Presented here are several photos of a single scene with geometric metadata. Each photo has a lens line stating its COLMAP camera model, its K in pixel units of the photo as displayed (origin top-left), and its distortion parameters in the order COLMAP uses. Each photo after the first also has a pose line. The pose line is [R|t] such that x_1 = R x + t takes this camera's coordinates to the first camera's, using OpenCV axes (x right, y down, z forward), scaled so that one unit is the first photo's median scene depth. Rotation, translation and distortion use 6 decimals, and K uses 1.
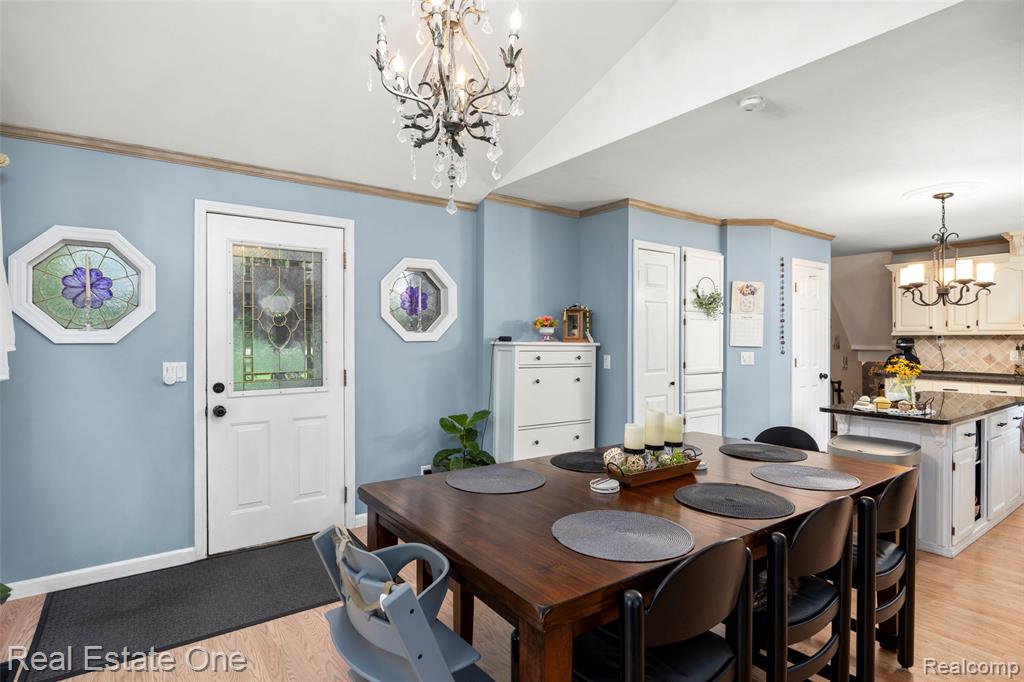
lens RADIAL K [[549.8, 0, 510.7], [0, 549.8, 339.0], [0, 0, 1]] dist [0.005650, -0.000943]
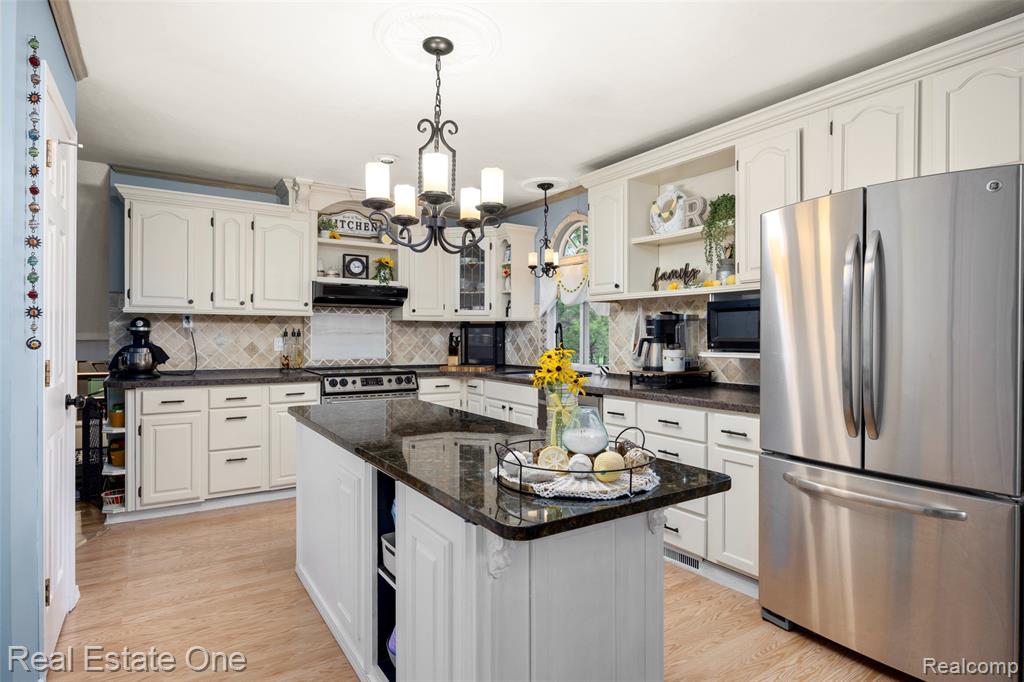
lens RADIAL K [[549.8, 0, 510.9], [0, 549.8, 337.0], [0, 0, 1]] dist [0.005650, -0.000943]
pose [[0.073961, -0.001443, 0.997260, 0.172914], [-0.010402, 0.999943, 0.002218, 0.014817], [-0.997207, -0.010538, 0.073942, 0.606136]]
